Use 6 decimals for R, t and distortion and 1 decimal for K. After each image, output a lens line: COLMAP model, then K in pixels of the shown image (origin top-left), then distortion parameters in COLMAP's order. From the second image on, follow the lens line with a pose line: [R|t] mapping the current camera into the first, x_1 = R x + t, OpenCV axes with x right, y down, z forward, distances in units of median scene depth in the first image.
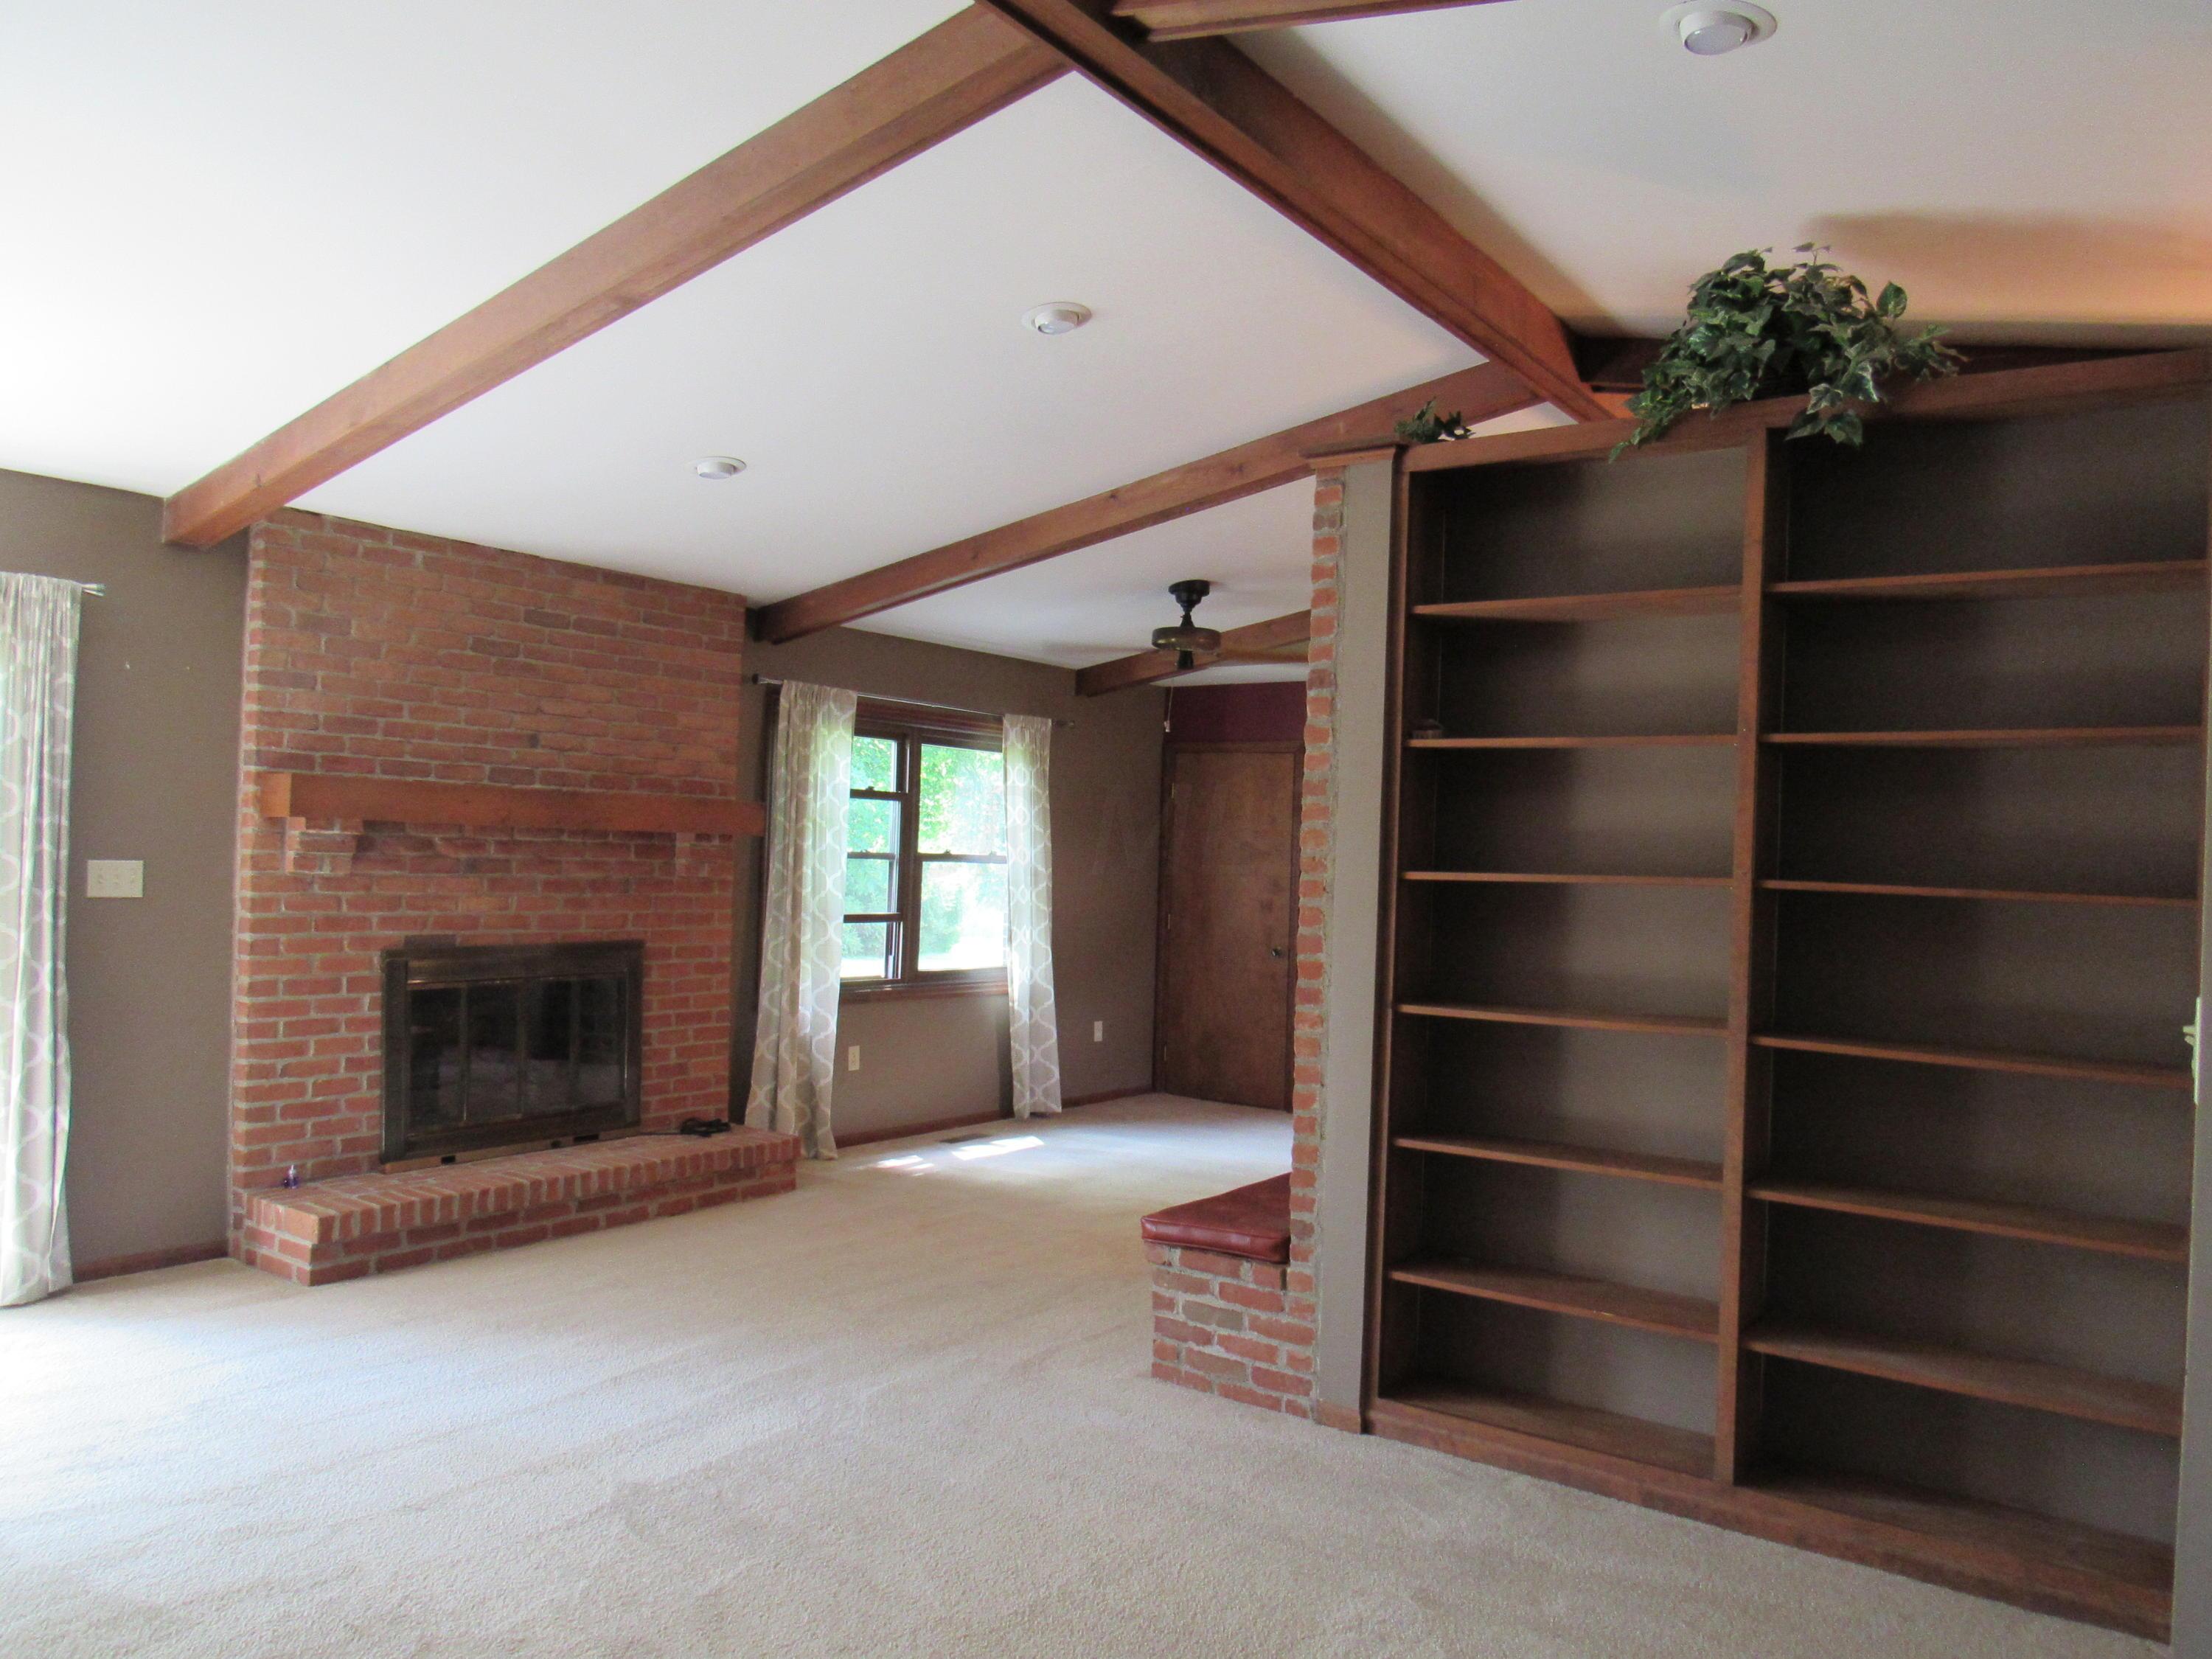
lens RADIAL K [[1571.8, 0, 1107.6], [0, 1571.8, 832.5], [0, 0, 1]] dist [-0.040451, 0.013436]
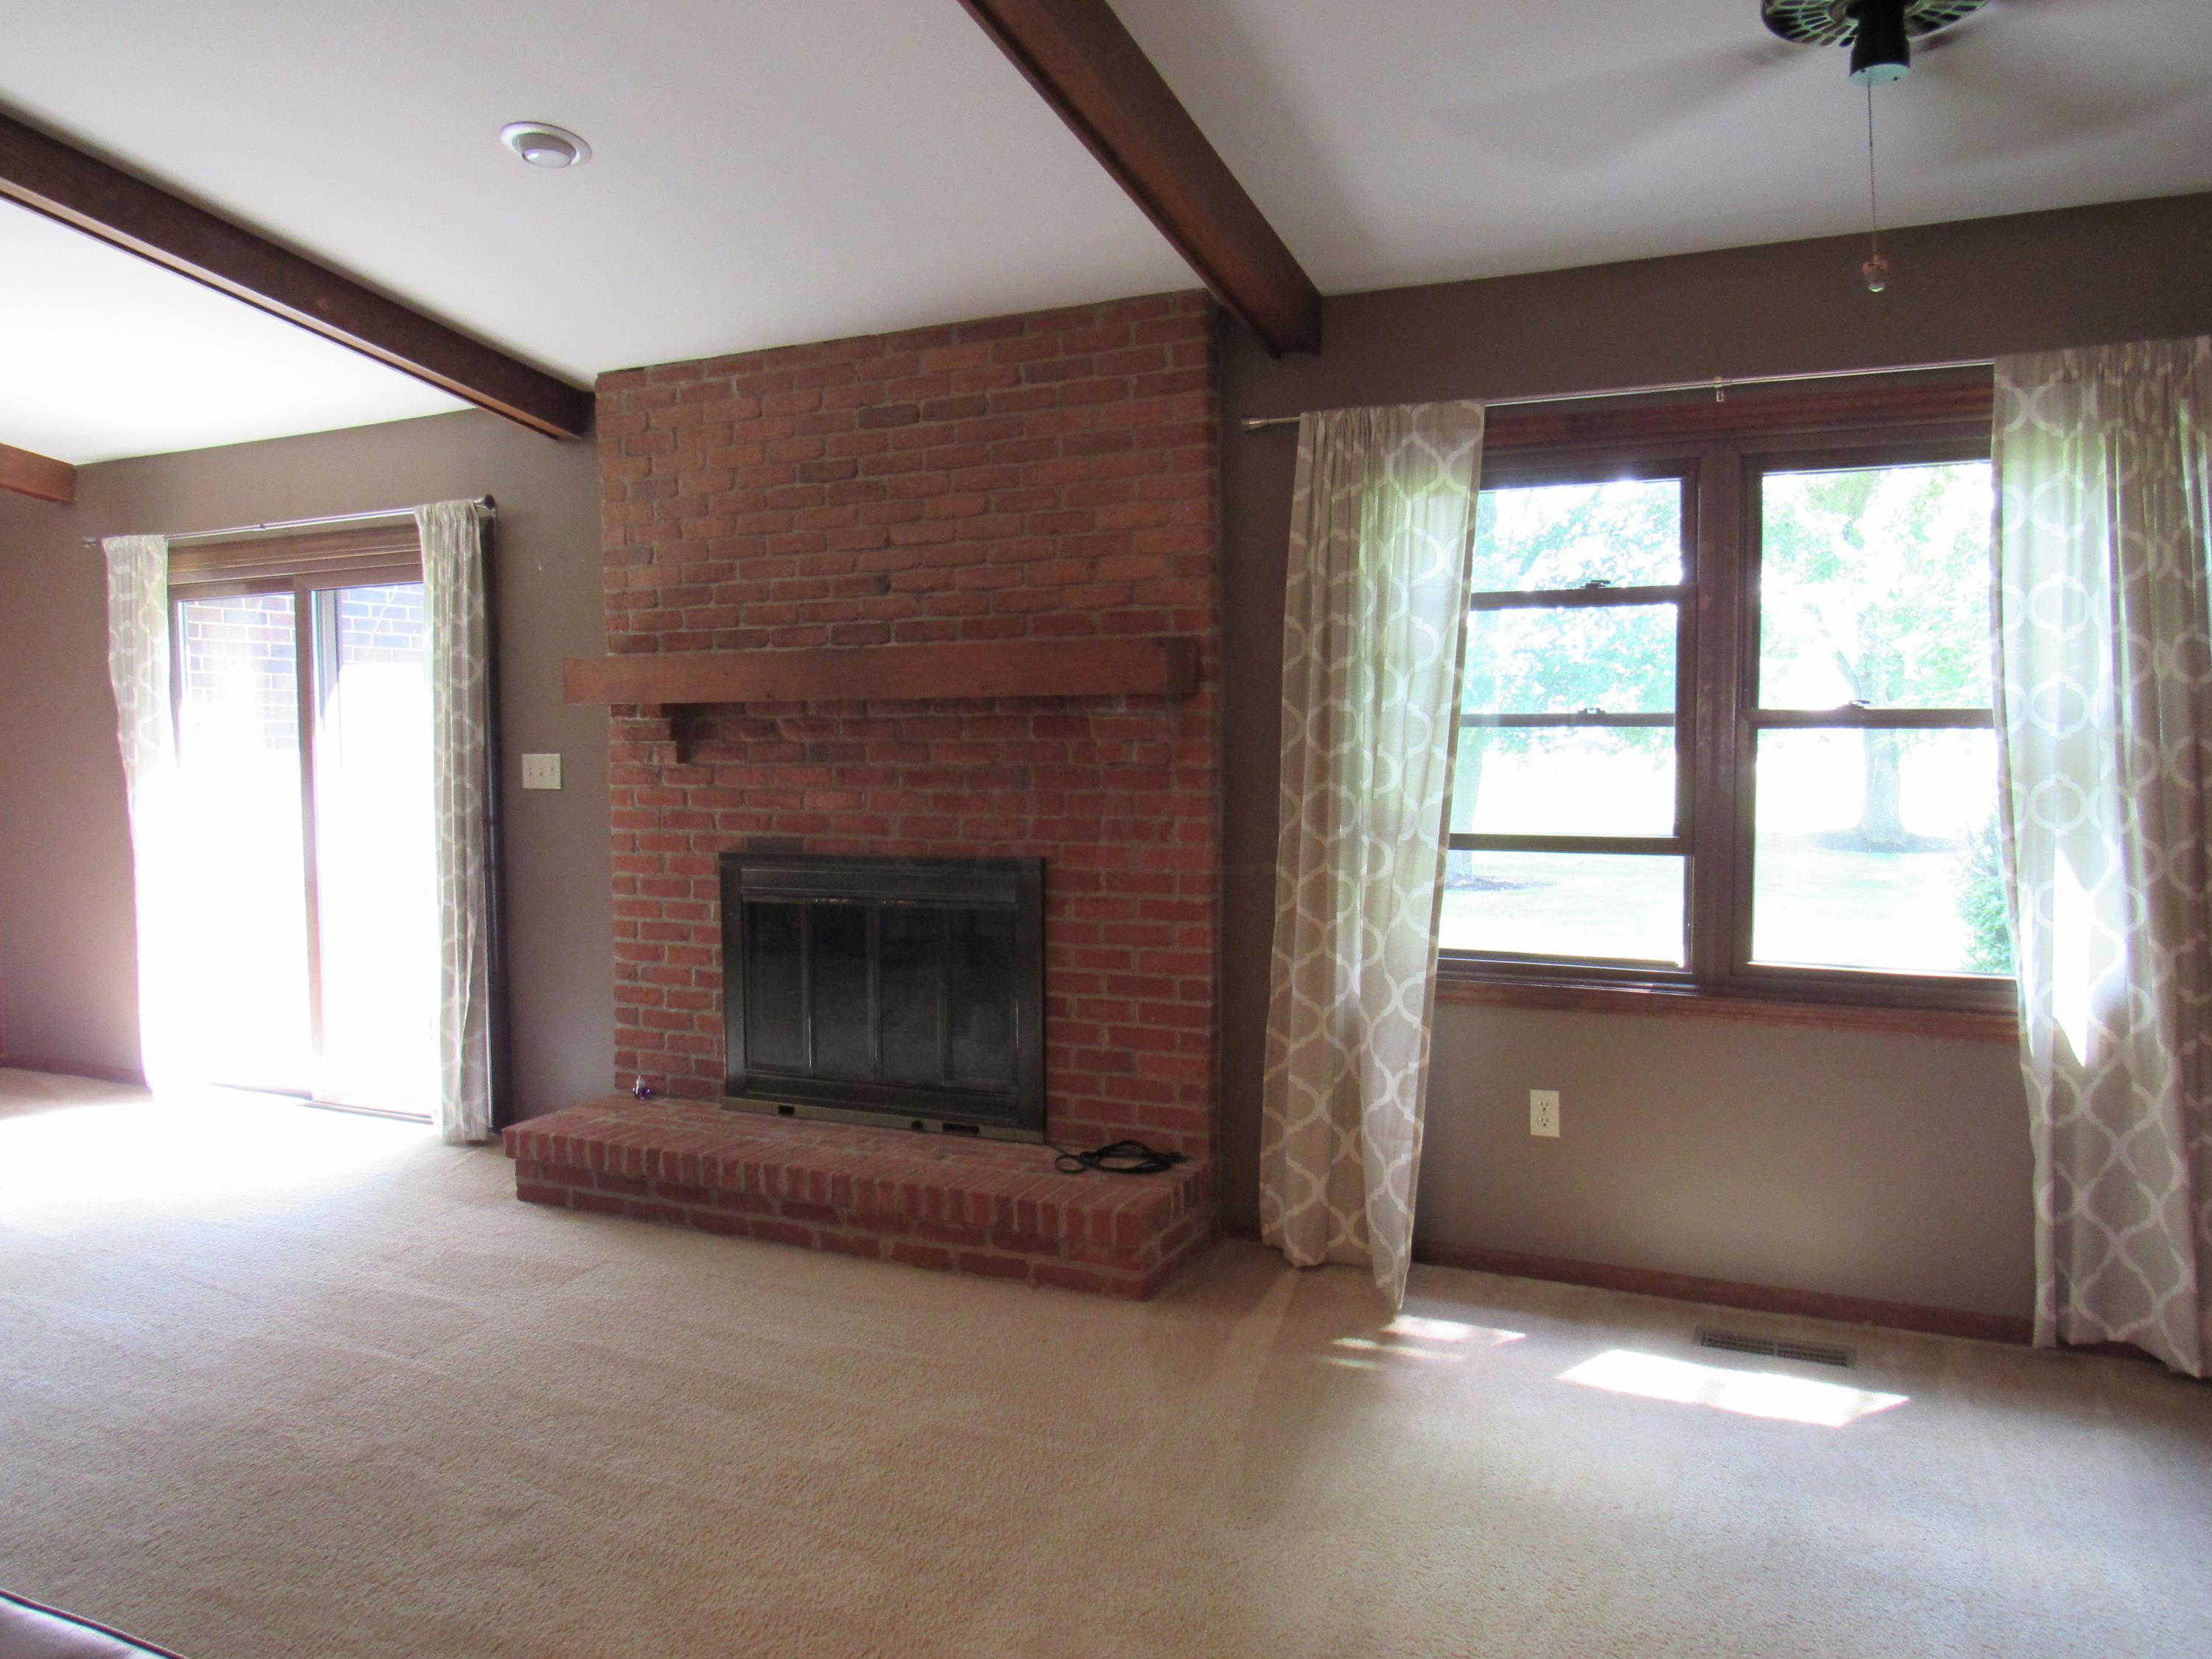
lens RADIAL K [[1571.8, 0, 1107.7], [0, 1571.8, 823.6], [0, 0, 1]] dist [-0.040451, 0.013436]
pose [[0.192328, 0.028829, -0.980907, 0.398178], [0.031340, 0.998878, 0.035503, 0.032850], [0.980830, -0.037570, 0.191209, 0.967825]]
